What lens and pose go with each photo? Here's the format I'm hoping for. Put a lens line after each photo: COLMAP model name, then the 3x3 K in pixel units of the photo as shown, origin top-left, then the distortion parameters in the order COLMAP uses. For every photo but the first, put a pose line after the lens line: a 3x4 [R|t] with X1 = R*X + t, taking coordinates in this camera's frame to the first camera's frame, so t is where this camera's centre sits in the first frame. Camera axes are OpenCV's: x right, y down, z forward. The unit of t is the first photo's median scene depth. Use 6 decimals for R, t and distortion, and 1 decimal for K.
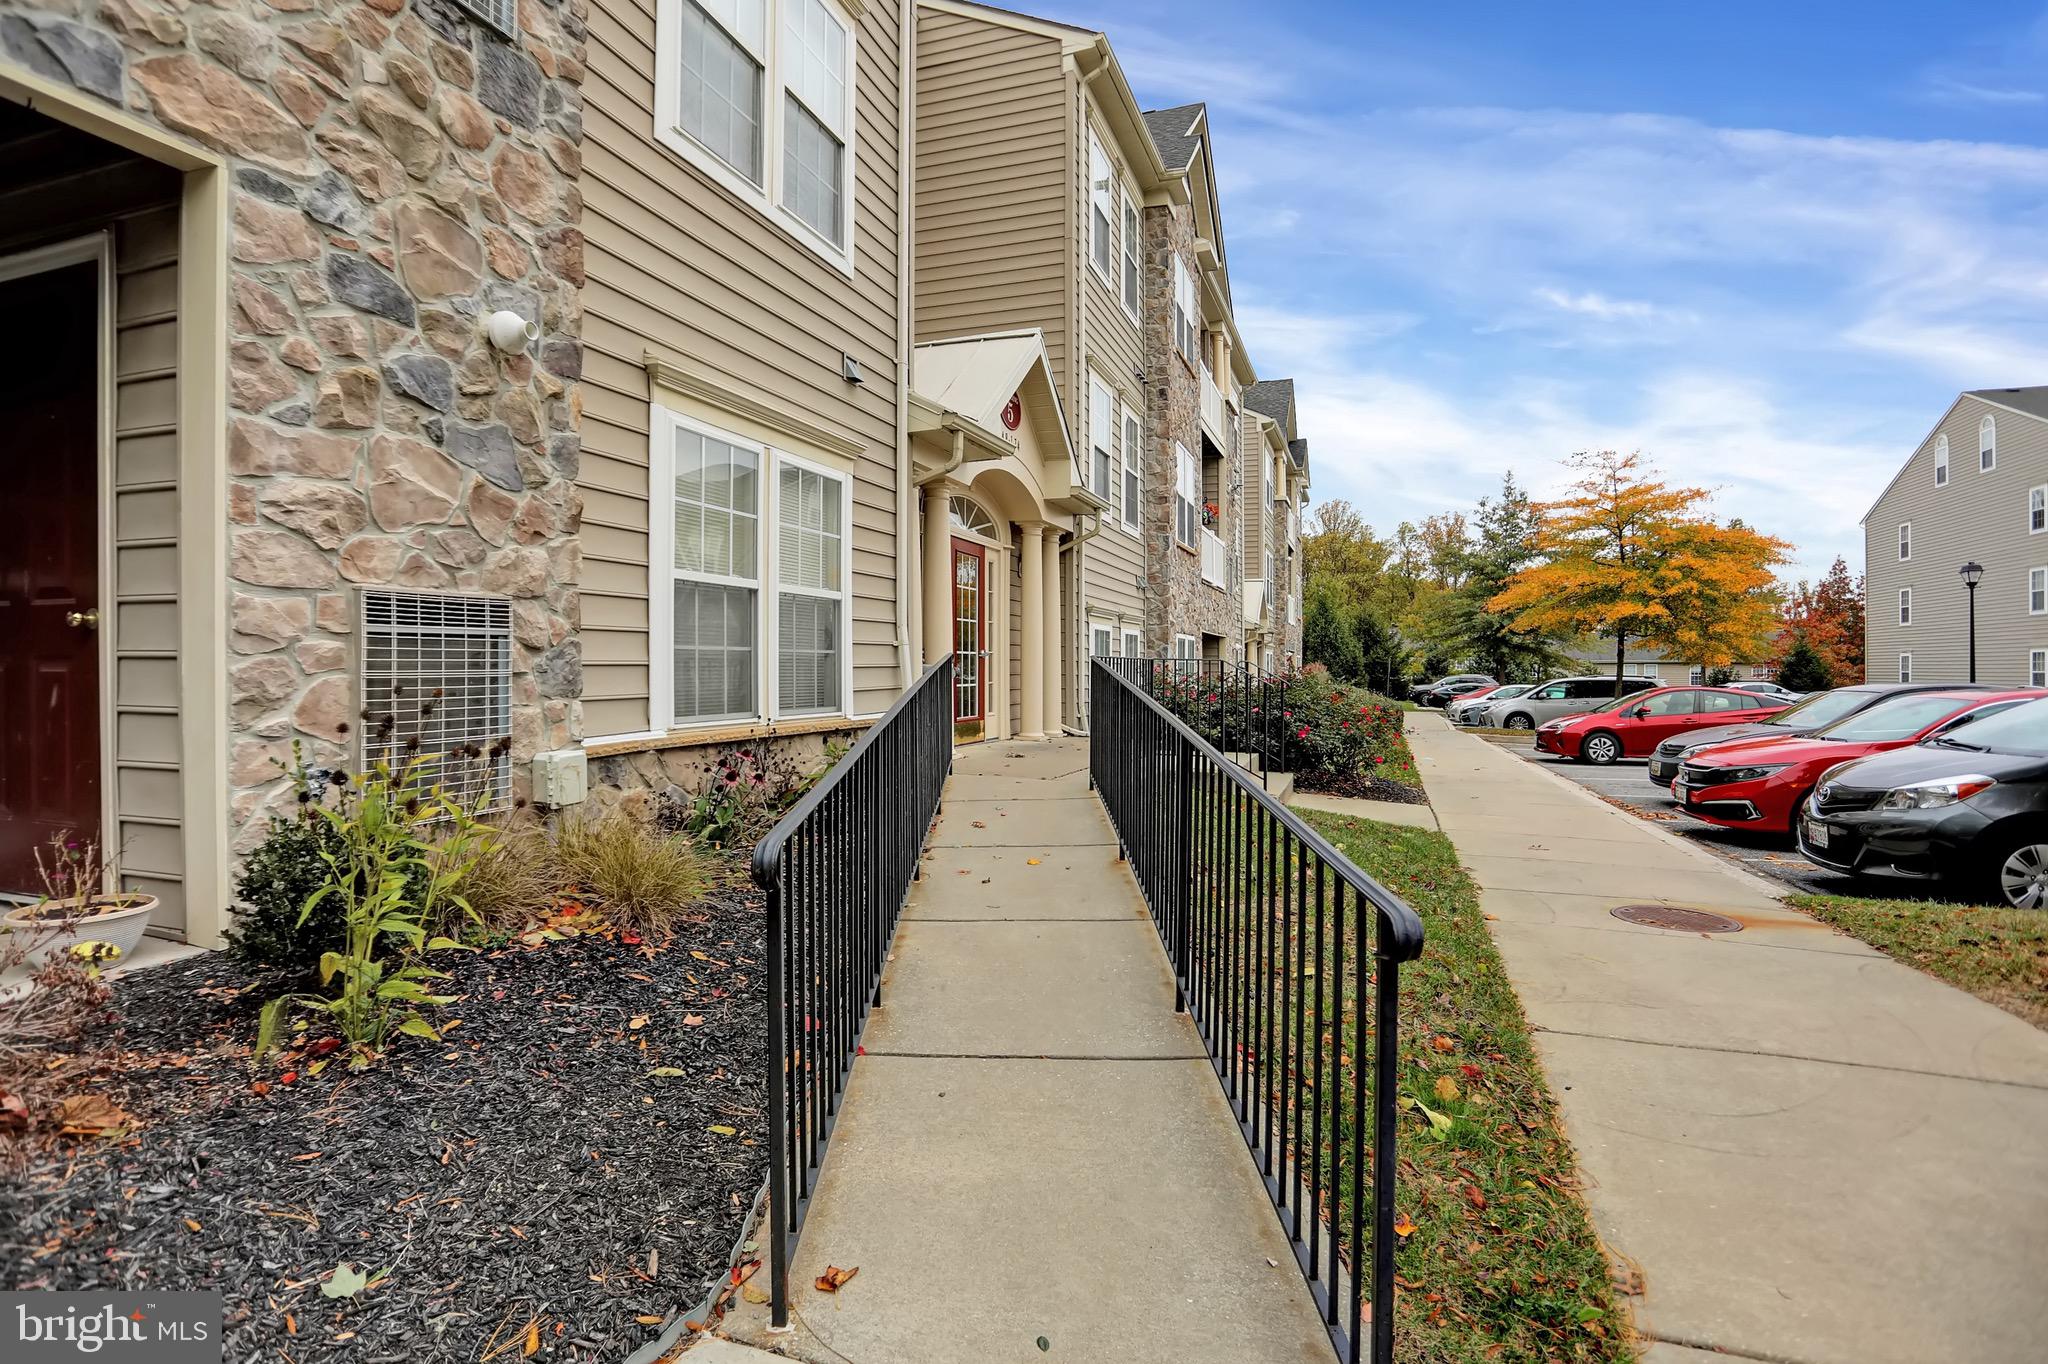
lens RADIAL K [[995.7, 0, 1038.3], [0, 995.7, 678.2], [0, 0, 1]] dist [-0.082930, 0.037119]
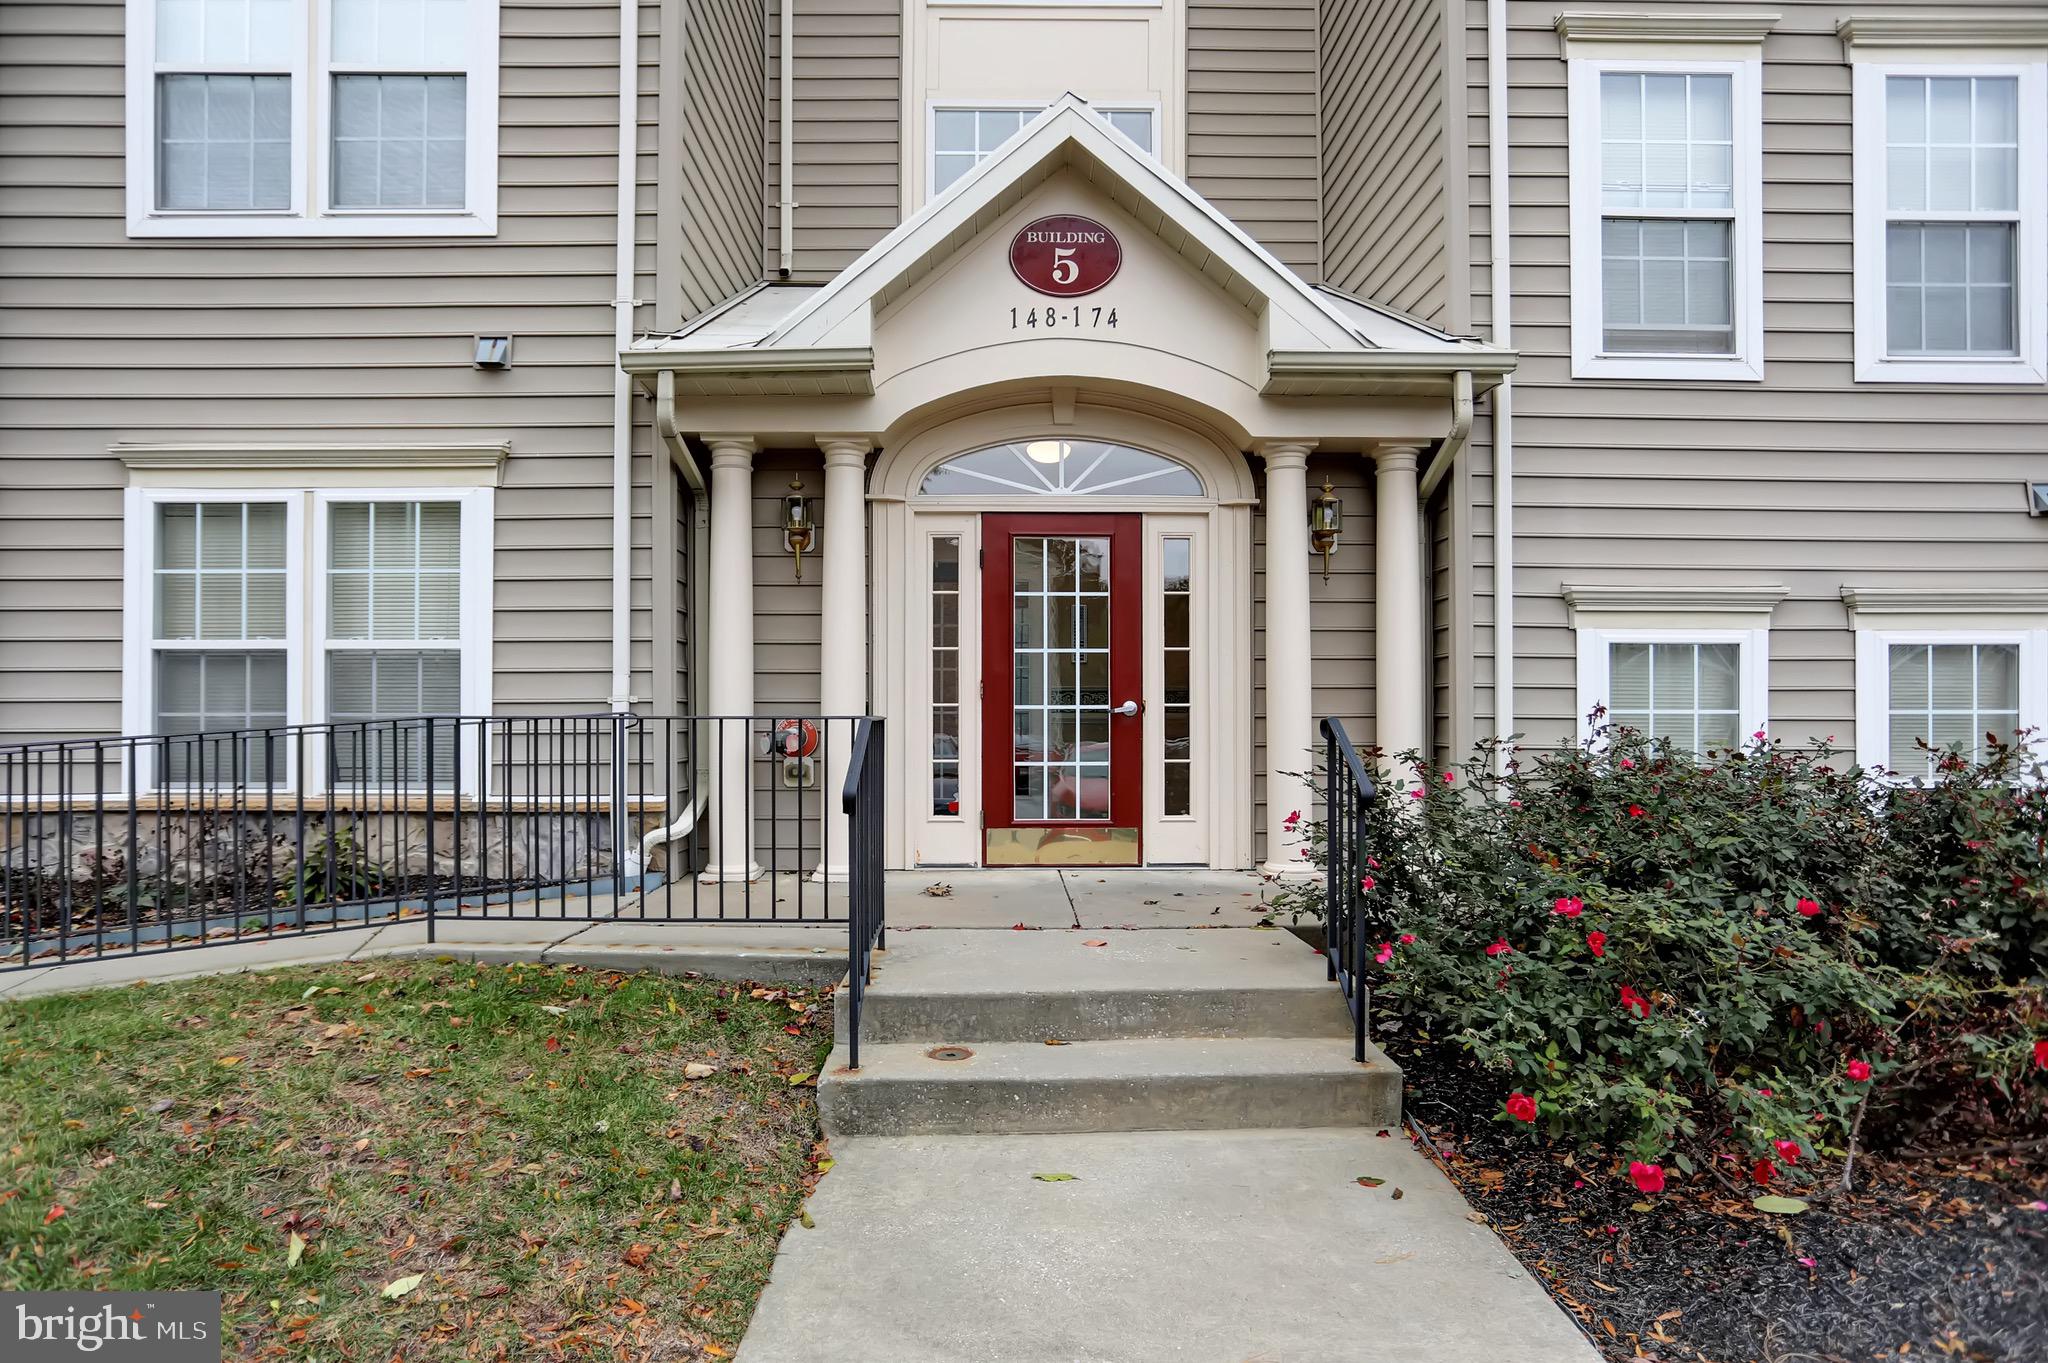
lens RADIAL K [[1225.7, 0, 998.0], [0, 1225.7, 722.1], [0, 0, 1]] dist [-0.059485, 0.036767]
pose [[0.335651, -0.004338, -0.941977, 1.523051], [-0.007890, 0.999941, -0.007416, -0.029477], [0.941953, 0.009921, 0.335597, 1.909438]]
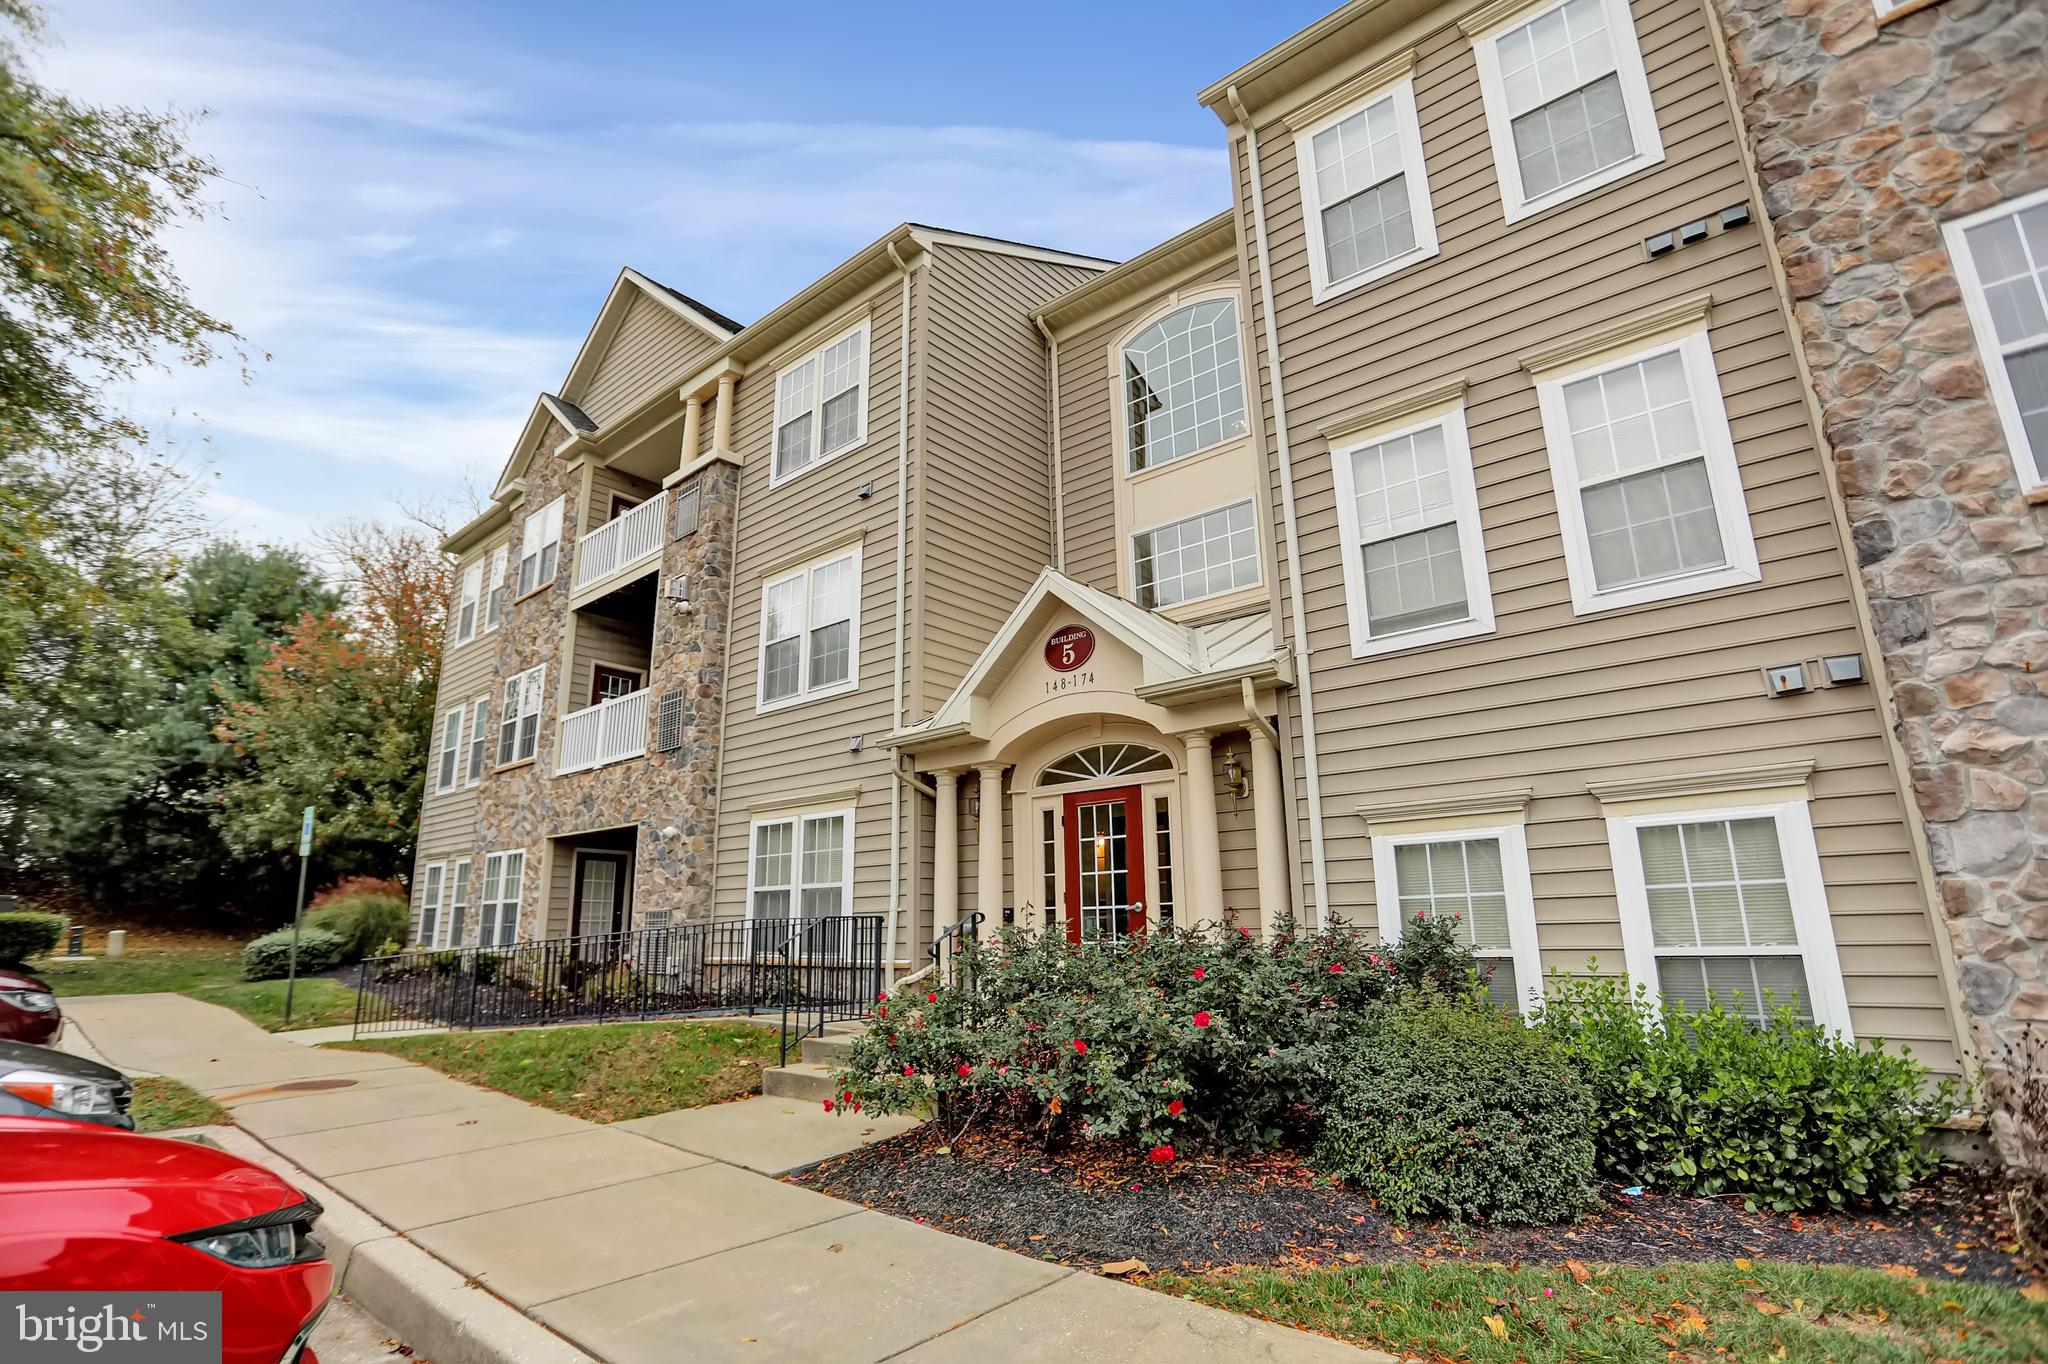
lens RADIAL K [[979.2, 0, 1024.0], [0, 979.2, 682.0], [0, 0, 1]] dist [-0.083063, 0.034220]
pose [[-0.359488, -0.227239, -0.905058, 2.190868], [0.006326, 0.969281, -0.245876, -0.015734], [0.933128, -0.094115, -0.347008, 3.319850]]
